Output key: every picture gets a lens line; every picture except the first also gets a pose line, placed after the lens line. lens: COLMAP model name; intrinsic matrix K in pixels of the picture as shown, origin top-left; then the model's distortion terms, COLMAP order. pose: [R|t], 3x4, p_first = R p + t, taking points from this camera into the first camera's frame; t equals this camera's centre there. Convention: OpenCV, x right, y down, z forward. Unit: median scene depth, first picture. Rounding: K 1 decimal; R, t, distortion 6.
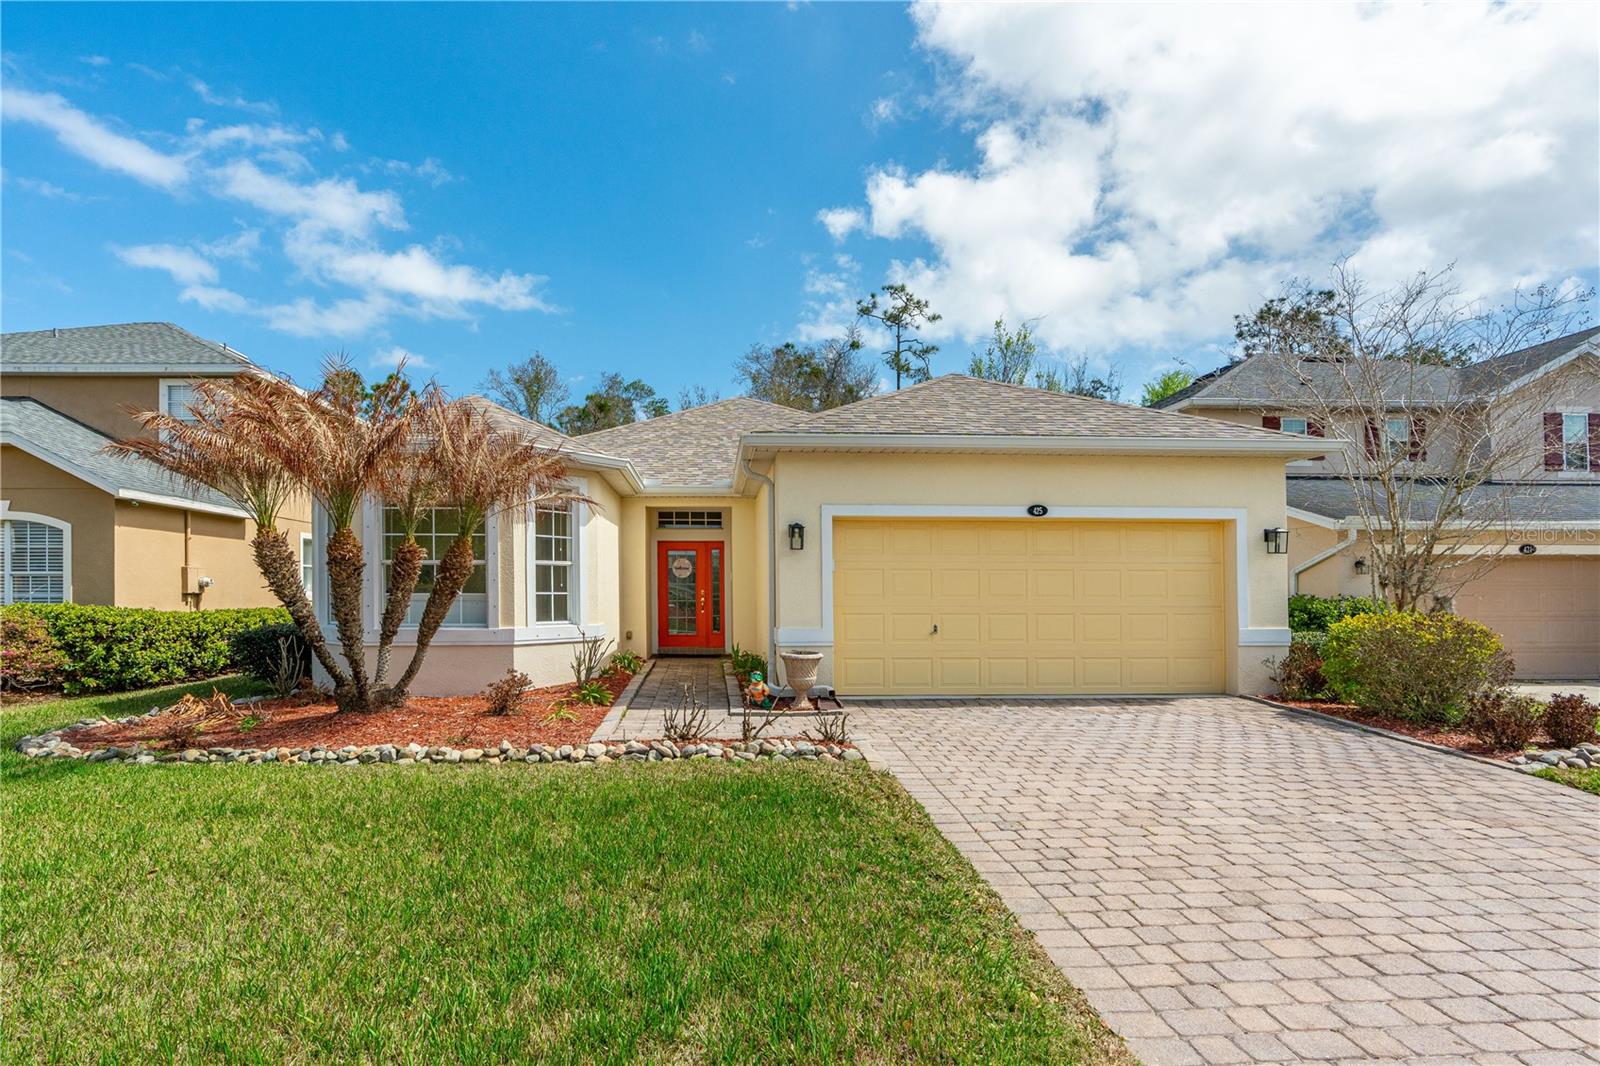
lens RADIAL K [[758.8, 0, 777.6], [0, 758.8, 566.1], [0, 0, 1]] dist [-0.005016, 0.000036]
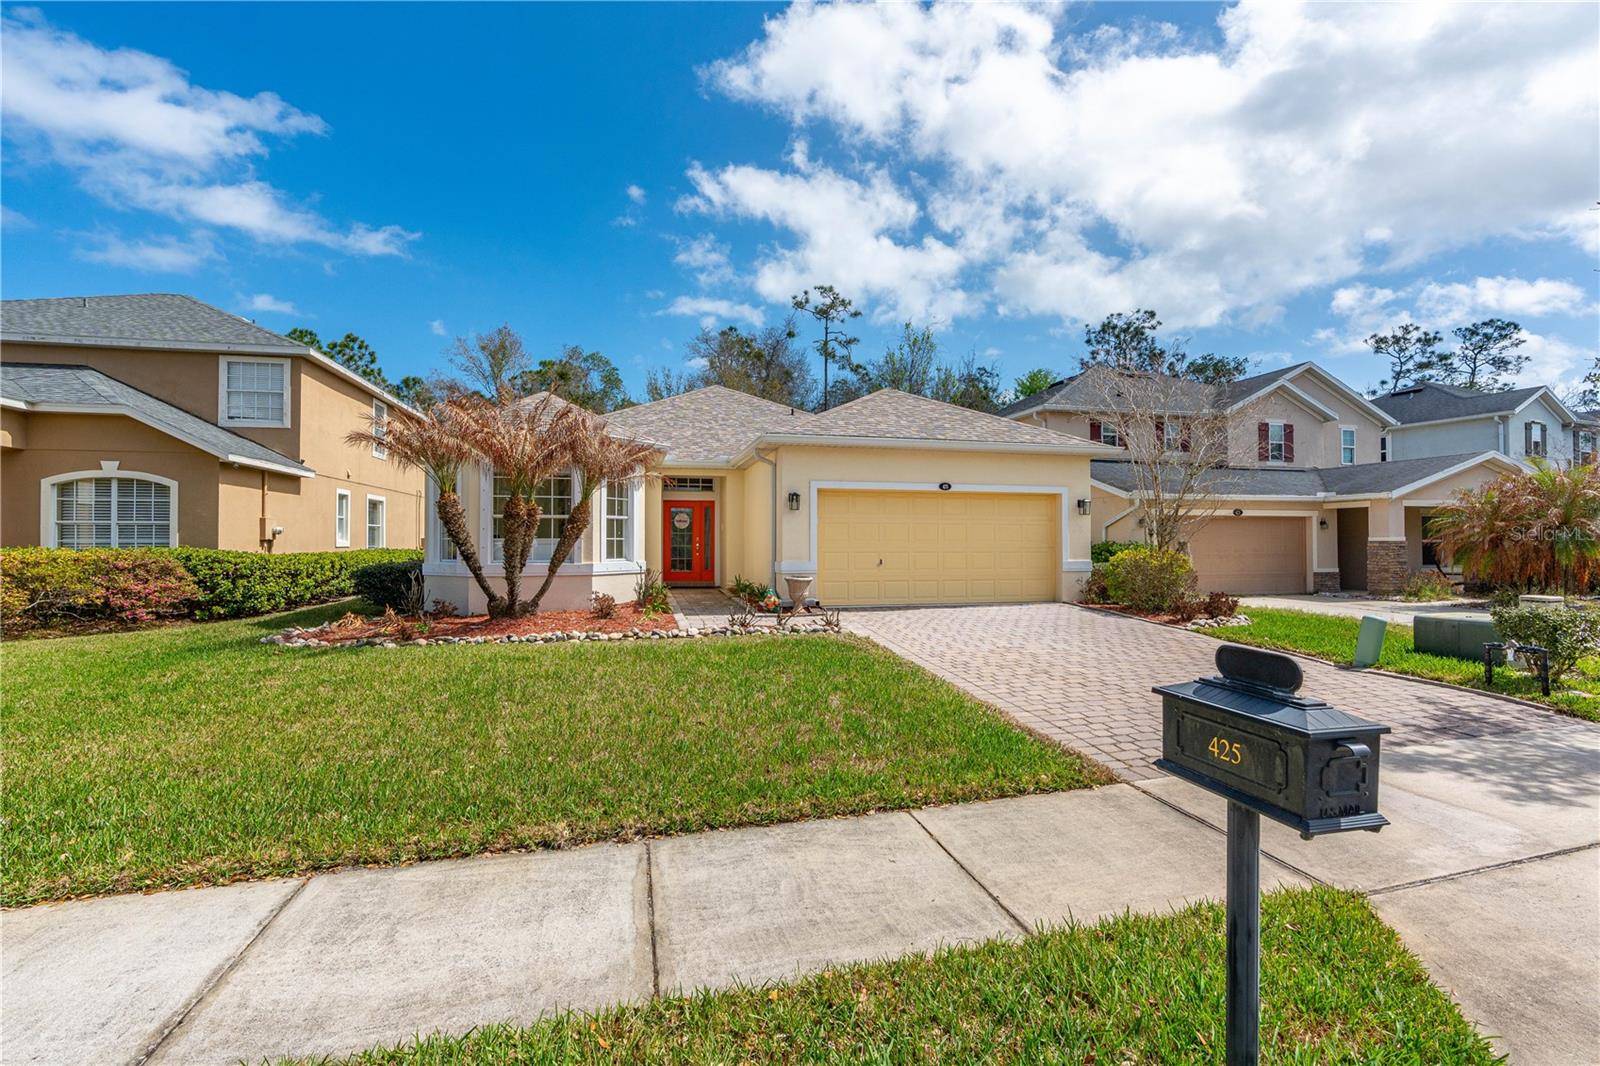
lens RADIAL K [[743.9, 0, 814.1], [0, 743.9, 529.8], [0, 0, 1]] dist [-0.004019, 0.000743]
pose [[0.984342, 0.003557, 0.176232, -0.152052], [-0.006277, 0.999870, 0.014880, -0.003328], [-0.176156, -0.015753, 0.984236, -0.365845]]
